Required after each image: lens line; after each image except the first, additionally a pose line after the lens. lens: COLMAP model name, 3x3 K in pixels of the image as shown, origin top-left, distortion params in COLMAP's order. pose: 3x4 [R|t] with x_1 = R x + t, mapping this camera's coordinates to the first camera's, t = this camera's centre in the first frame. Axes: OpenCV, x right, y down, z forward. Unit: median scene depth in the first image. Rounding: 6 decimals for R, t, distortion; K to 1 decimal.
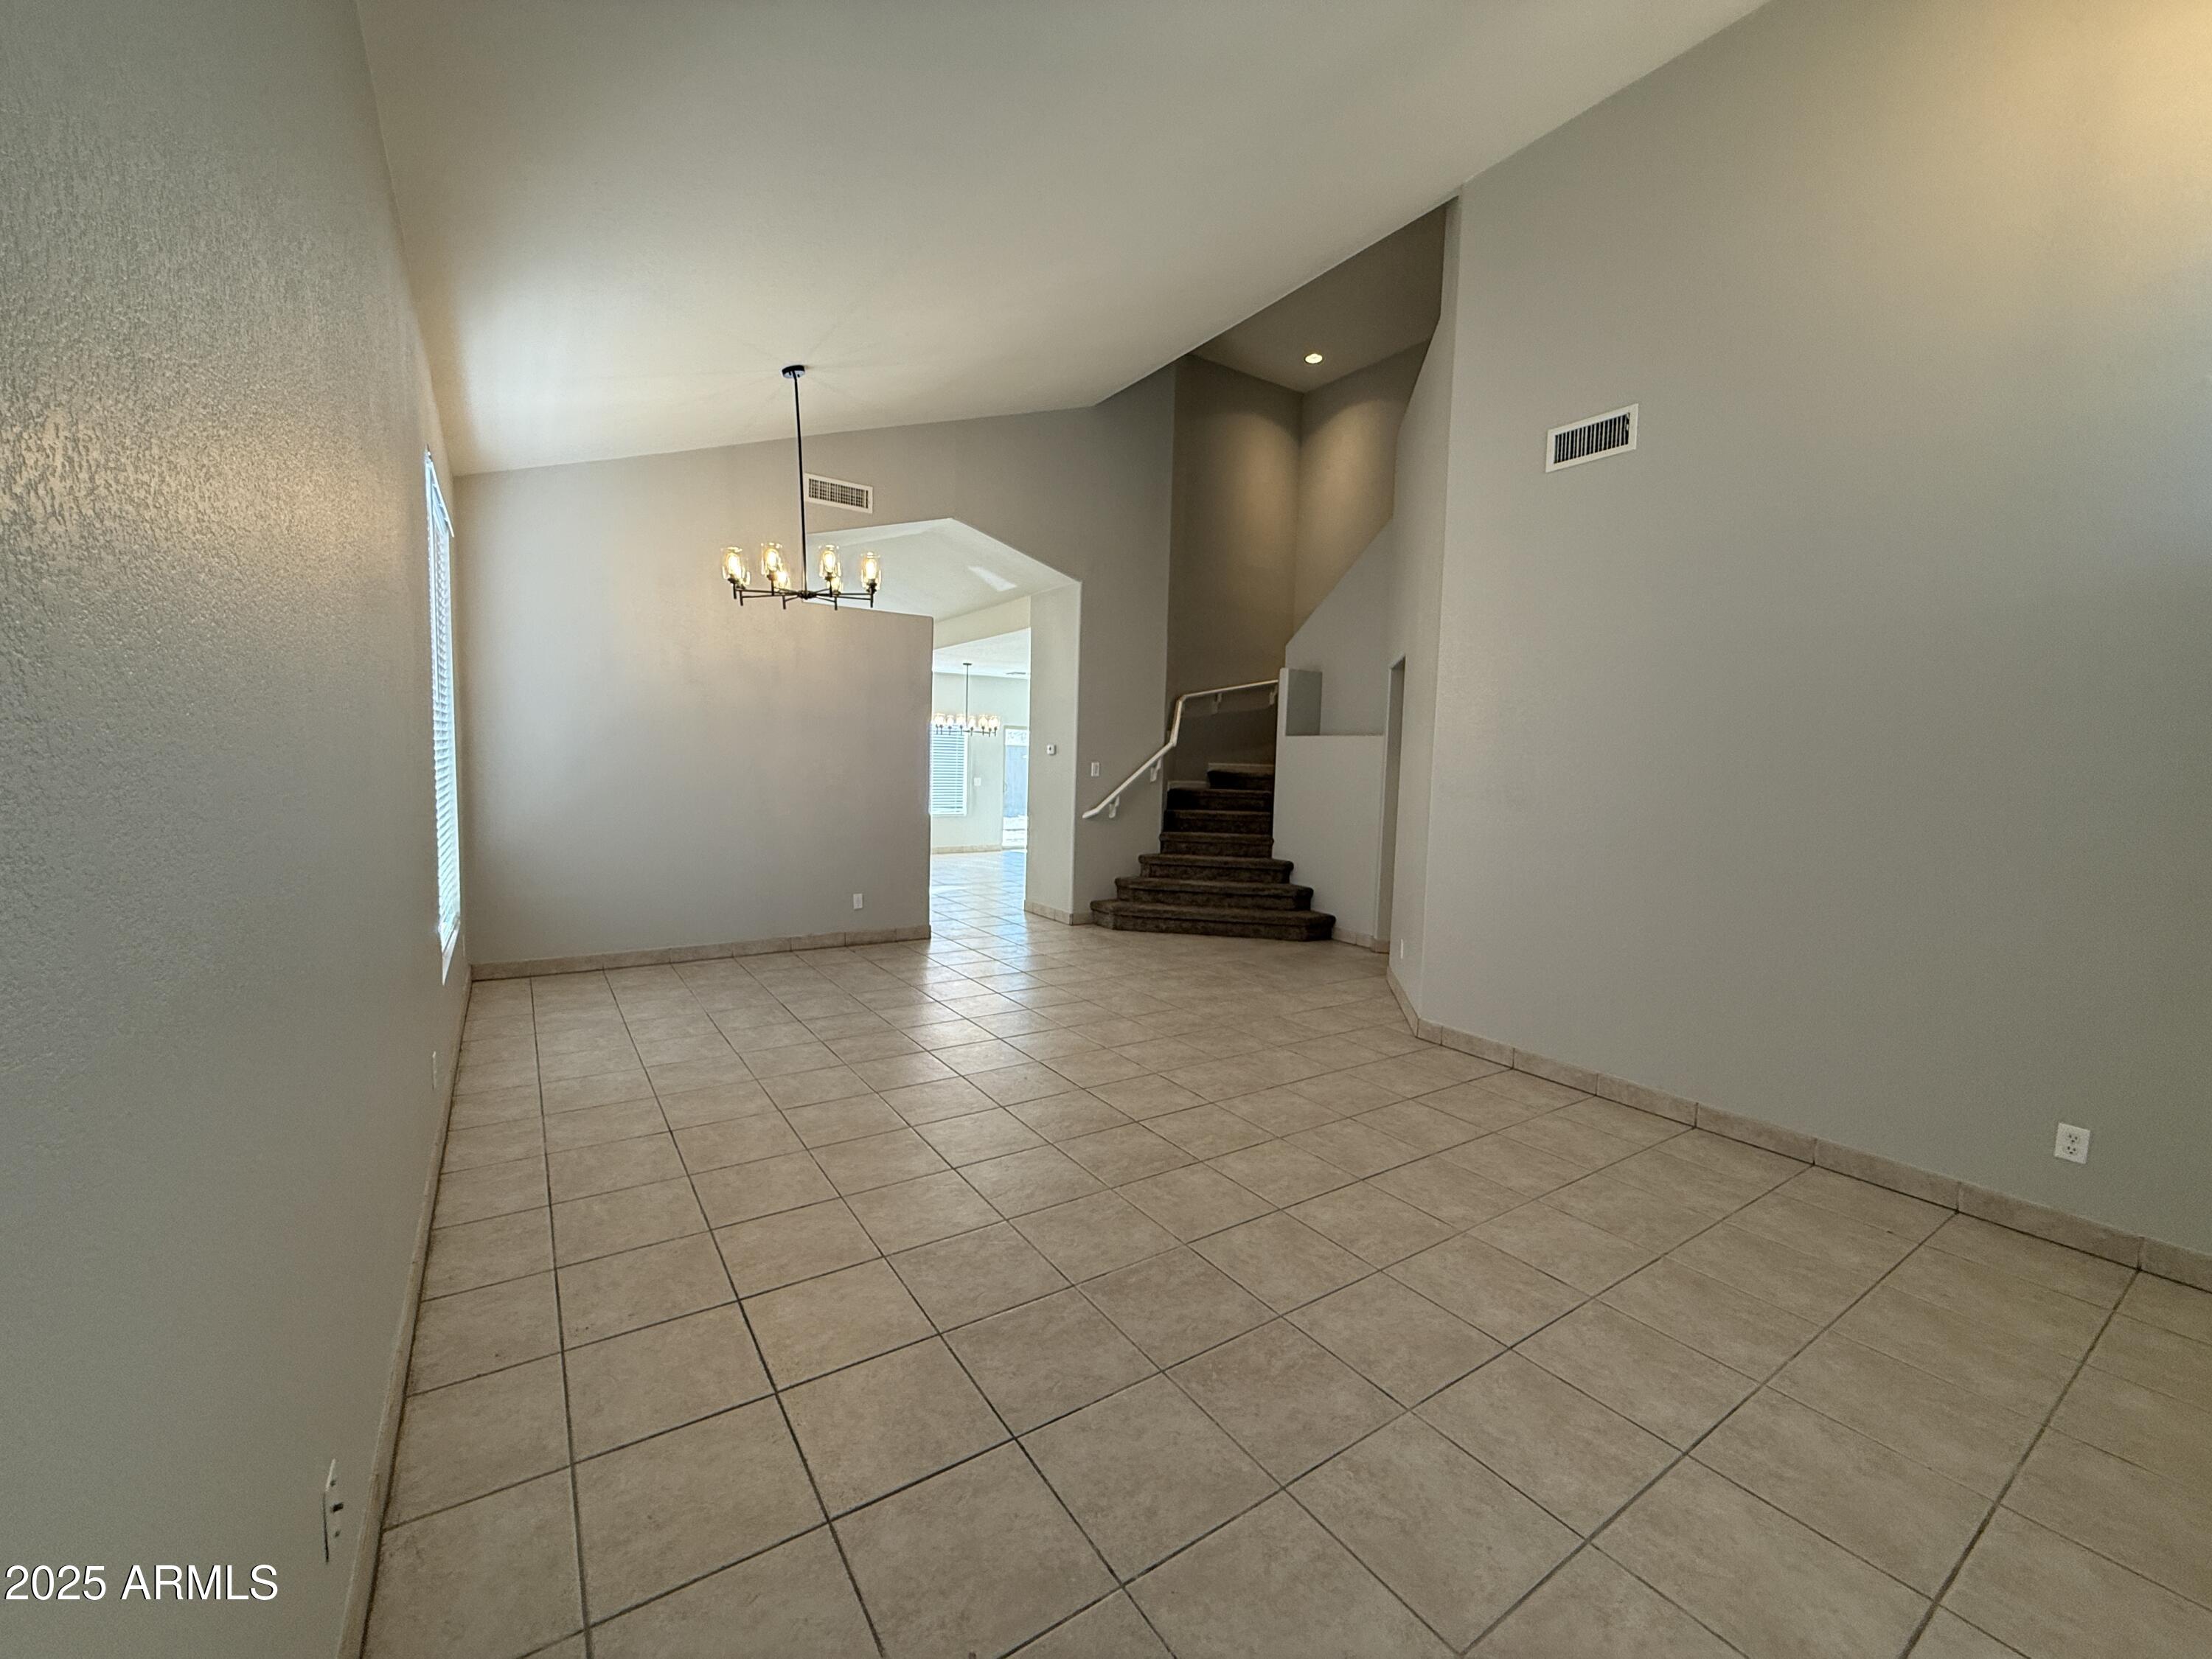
lens RADIAL K [[880.4, 0, 1096.6], [0, 880.4, 830.0], [0, 0, 1]] dist [0.002345, -0.000209]
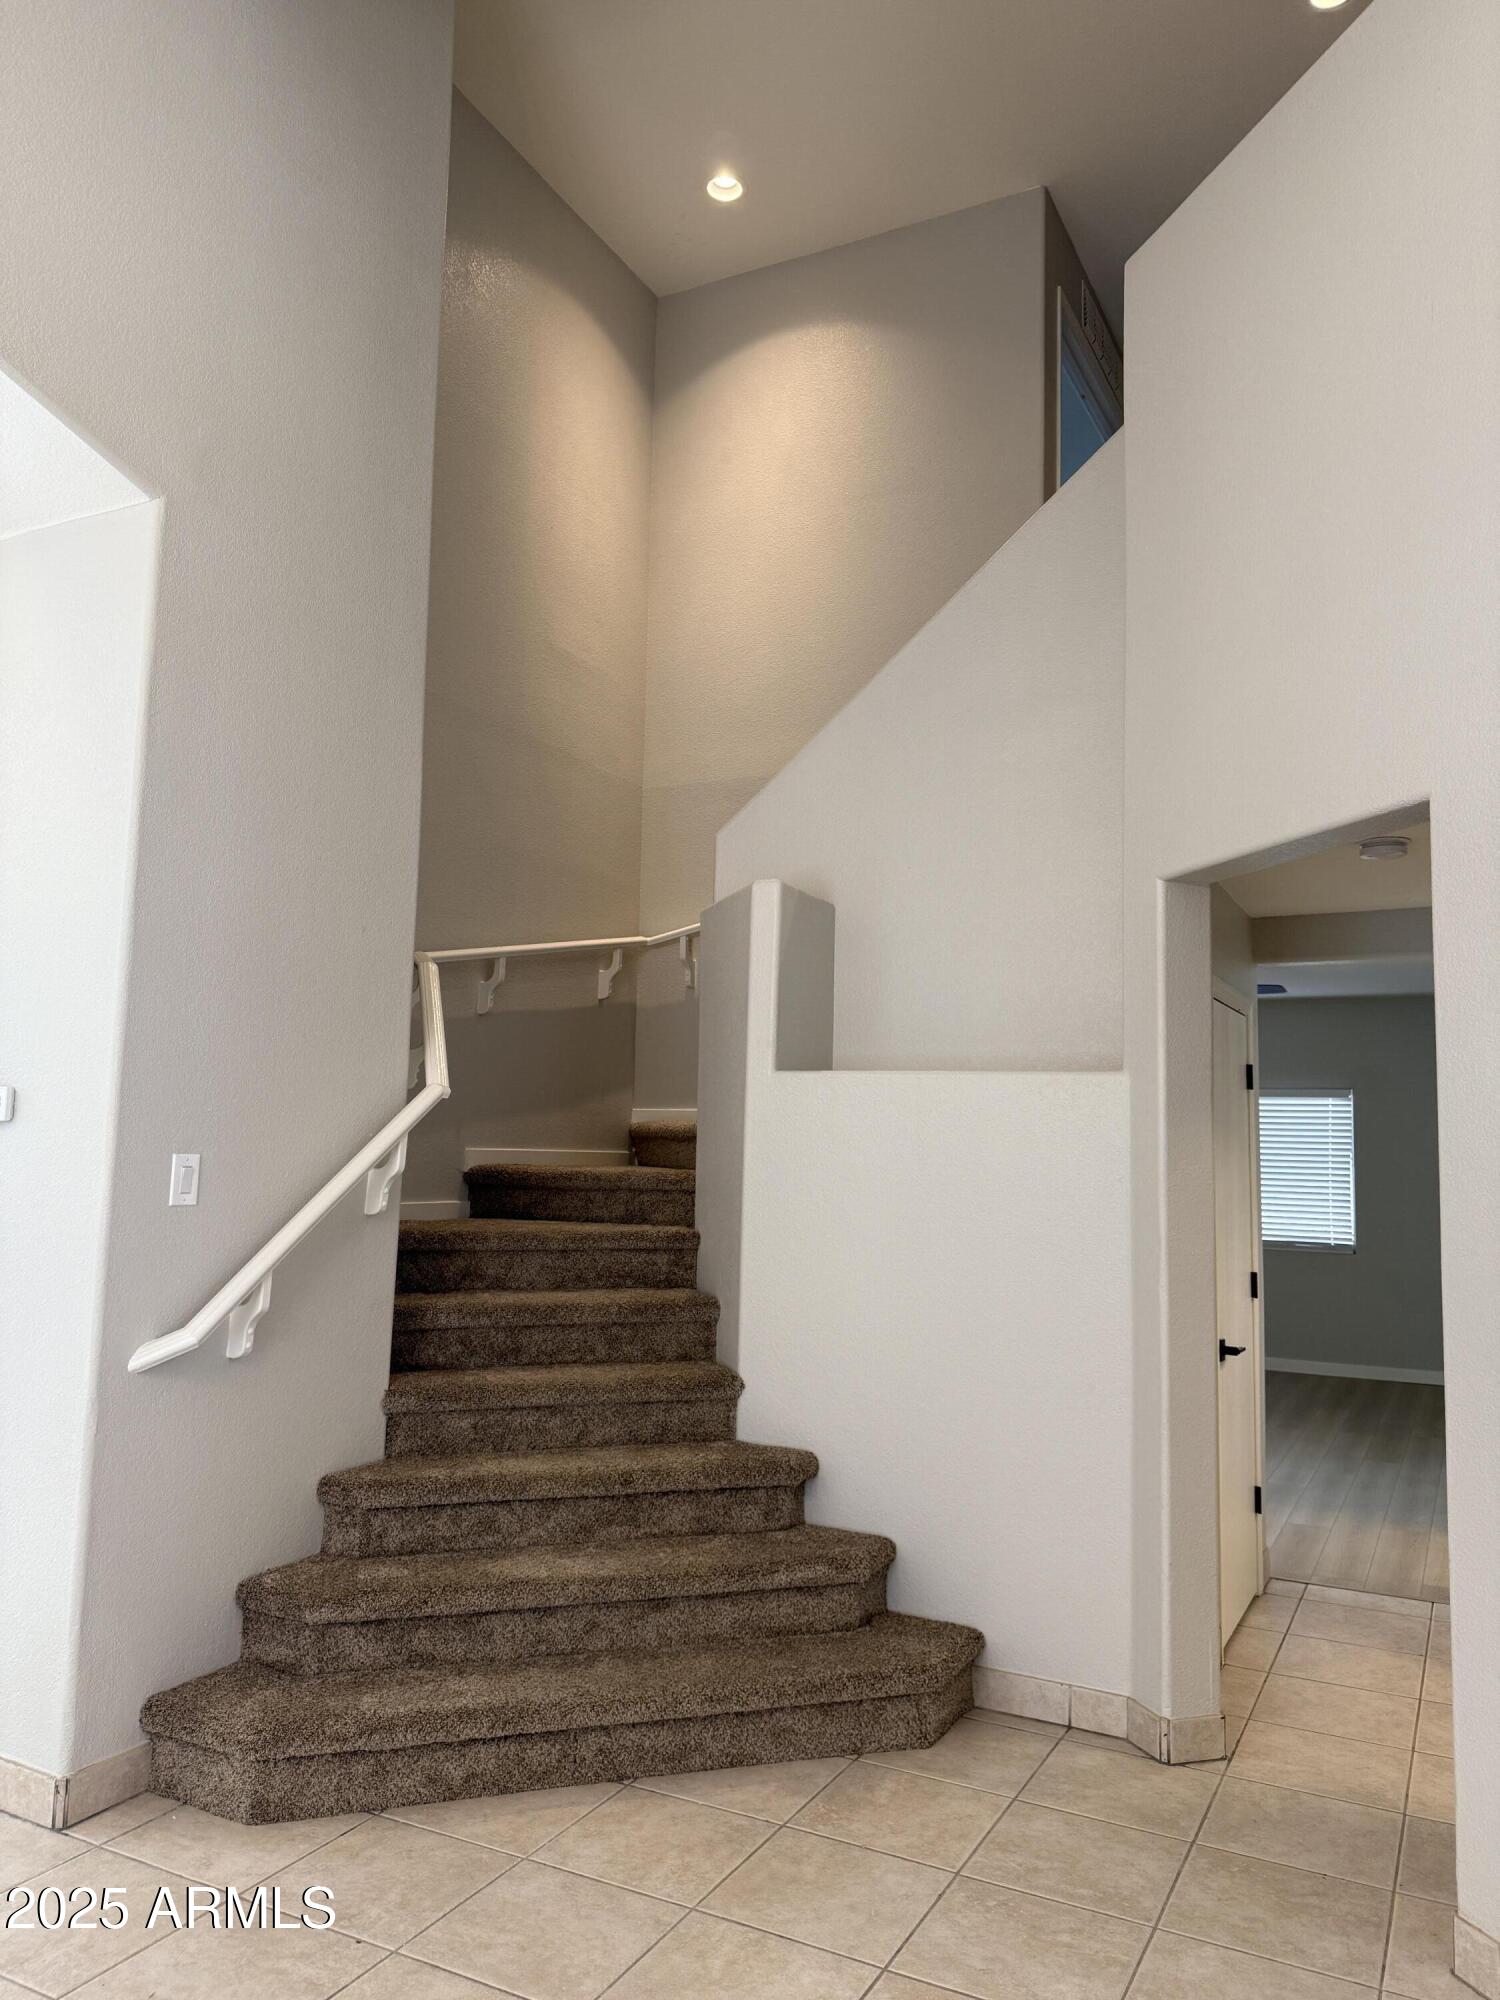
lens RADIAL K [[1419.8, 0, 750.0], [0, 1419.8, 1000.0], [0, 0, 1]] dist [0.057444, -0.079364]
pose [[0.873758, 0.045667, 0.484212, -0.065547], [0.038597, 0.985931, -0.162634, -0.046133], [-0.484826, 0.160792, 0.859703, 0.539376]]
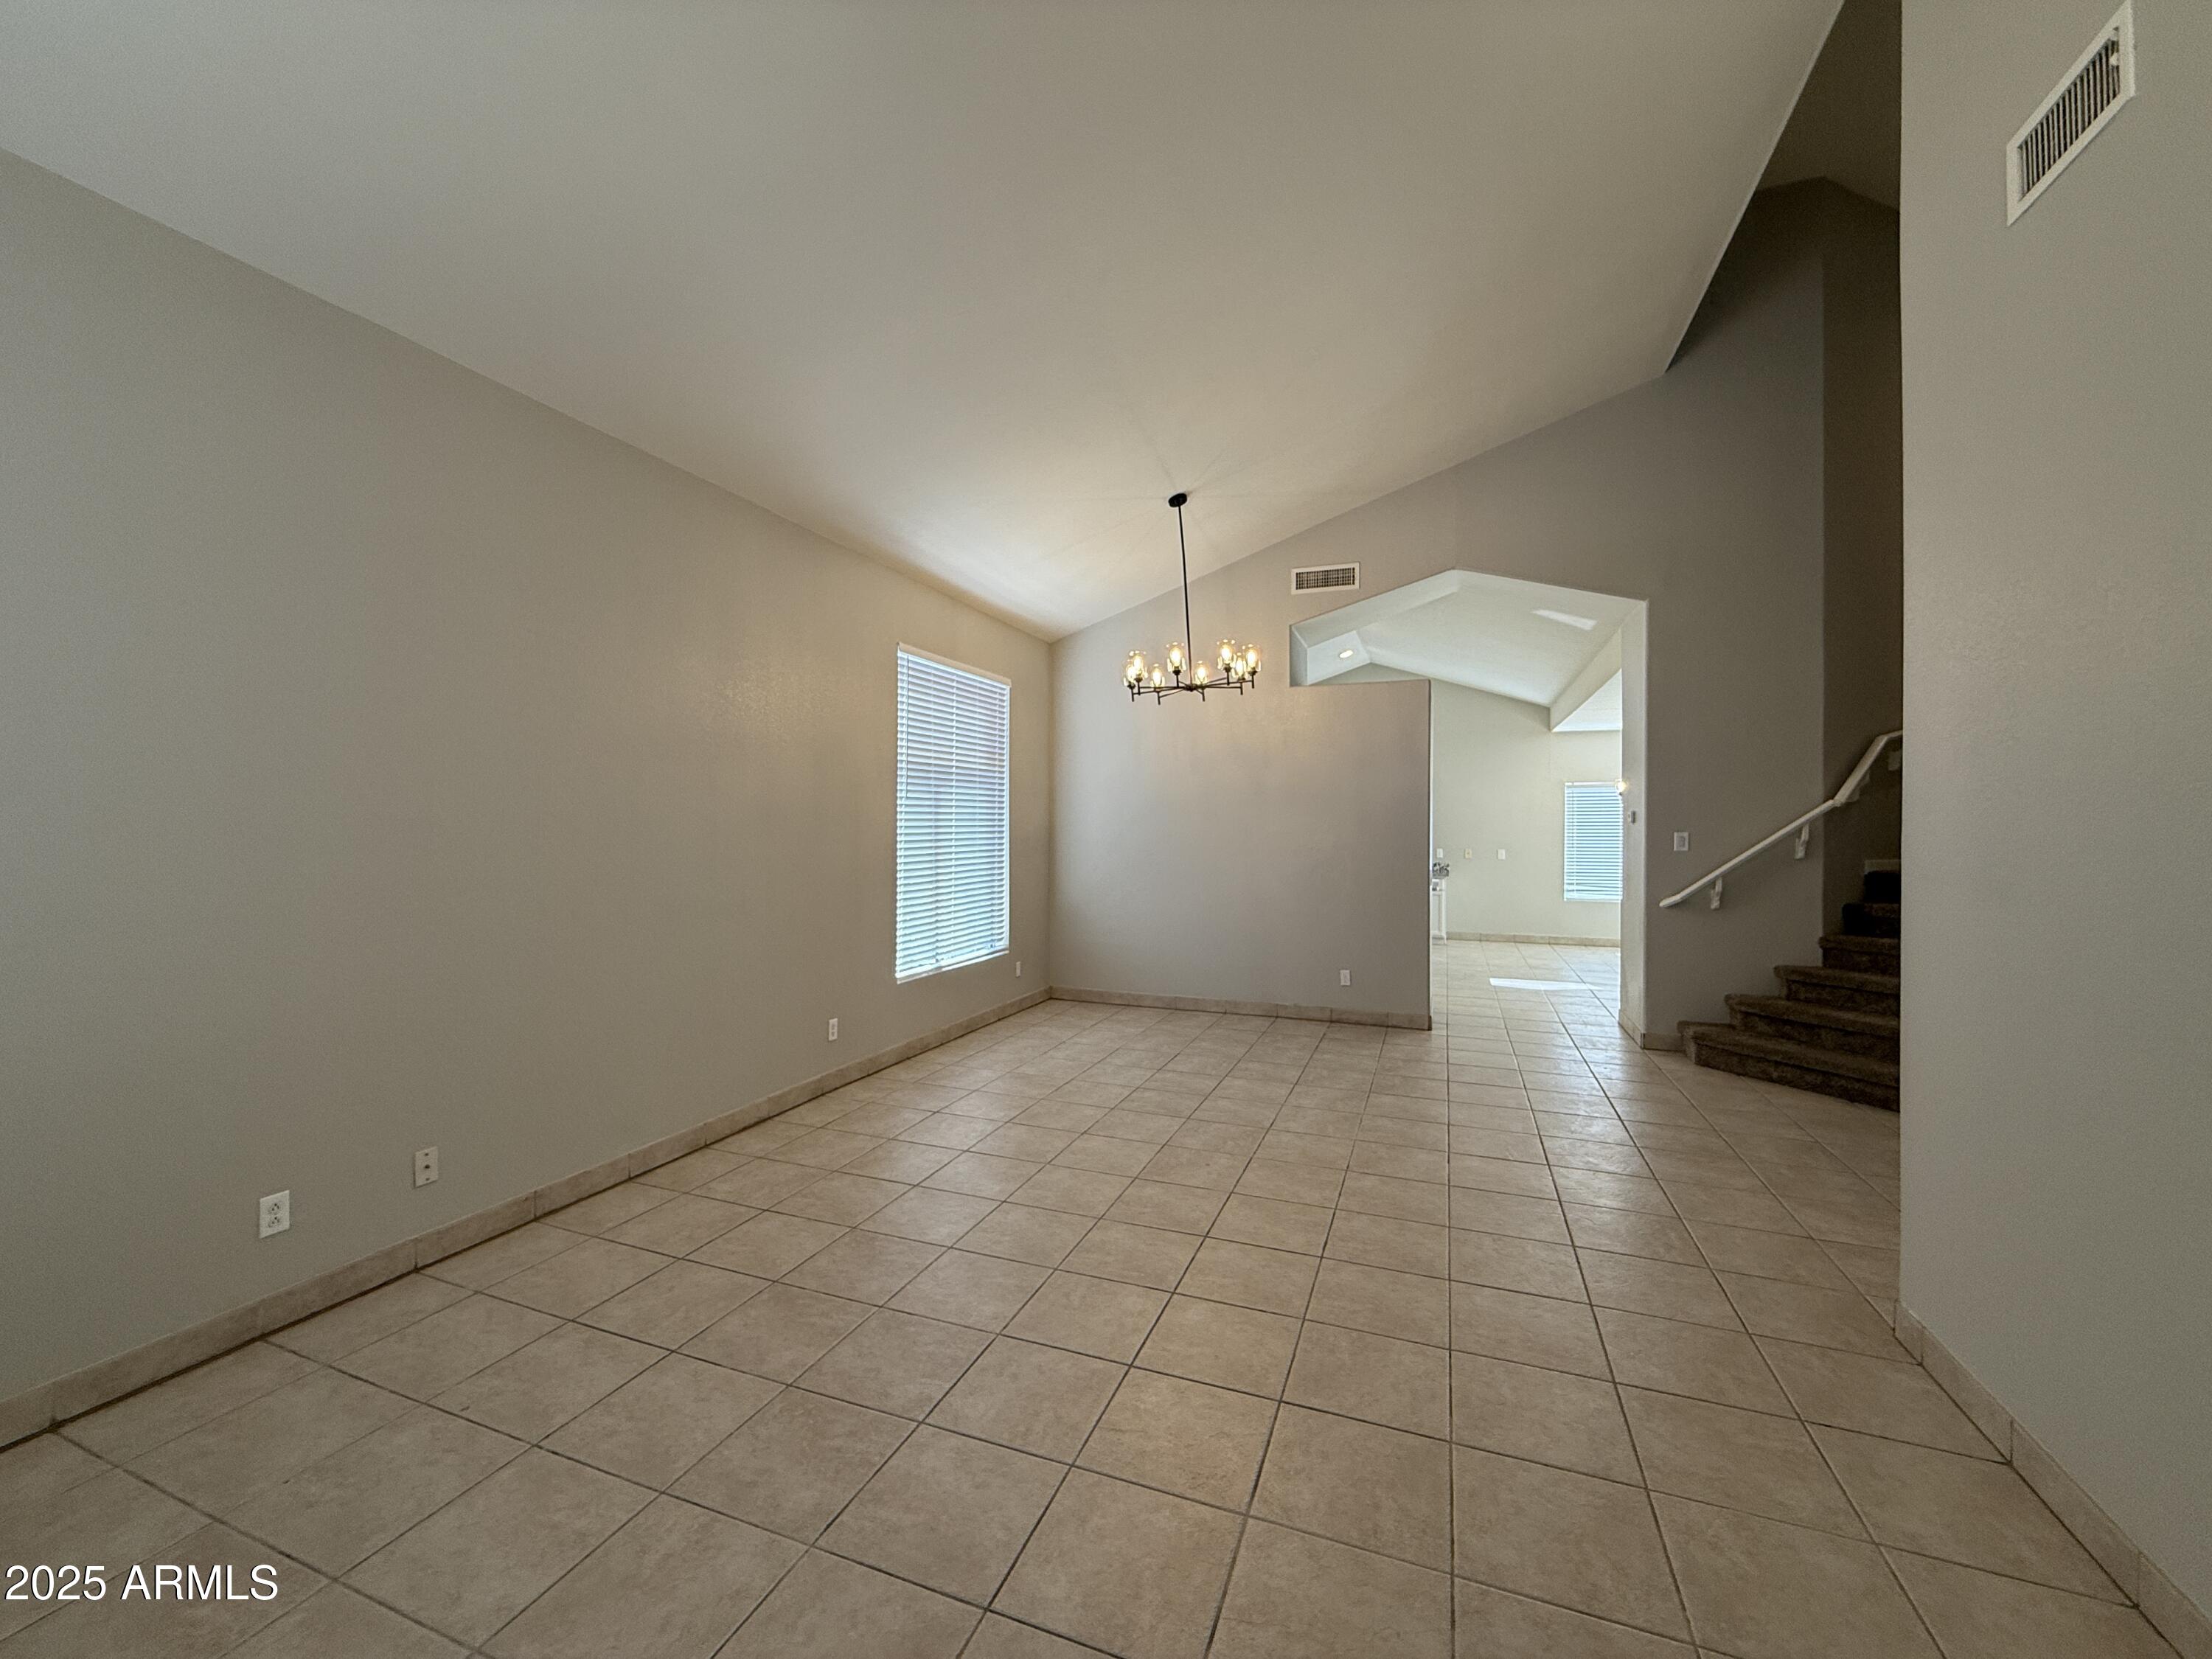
lens RADIAL K [[880.4, 0, 1096.6], [0, 880.4, 830.0], [0, 0, 1]] dist [0.002345, -0.000209]
pose [[0.575297, -0.021827, -0.817654, 0.328466], [-0.053567, 0.996493, -0.064290, -0.004801], [0.816189, 0.080785, 0.572110, 0.173916]]
